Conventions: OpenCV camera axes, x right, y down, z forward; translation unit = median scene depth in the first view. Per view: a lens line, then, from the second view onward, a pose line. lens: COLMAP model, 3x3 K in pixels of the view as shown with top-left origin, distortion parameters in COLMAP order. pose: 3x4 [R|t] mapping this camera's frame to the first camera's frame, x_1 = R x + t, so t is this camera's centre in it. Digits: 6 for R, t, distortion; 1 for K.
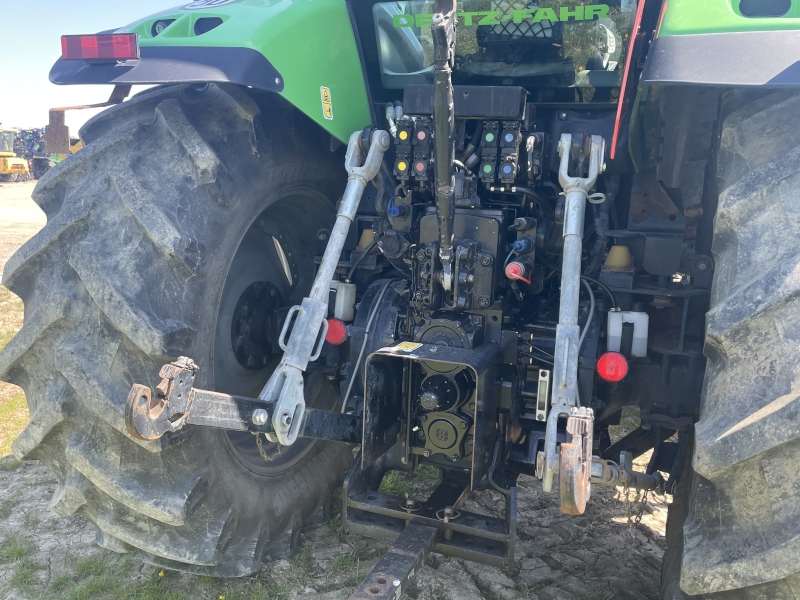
lens RADIAL K [[701.8, 0, 399.4], [0, 701.8, 300.1], [0, 0, 1]] dist [0.020505, -0.001069]
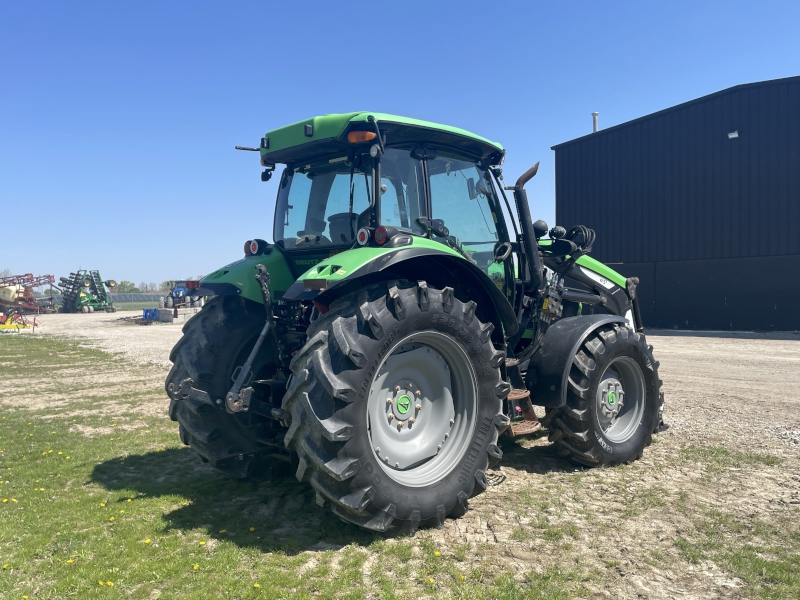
lens RADIAL K [[701.8, 0, 399.4], [0, 701.8, 298.1], [0, 0, 1]] dist [0.020505, -0.001069]
pose [[0.874592, -0.041539, -0.483077, 1.857013], [-0.041332, 0.986310, -0.159641, 0.167802], [0.483095, 0.159587, 0.860901, -1.231926]]
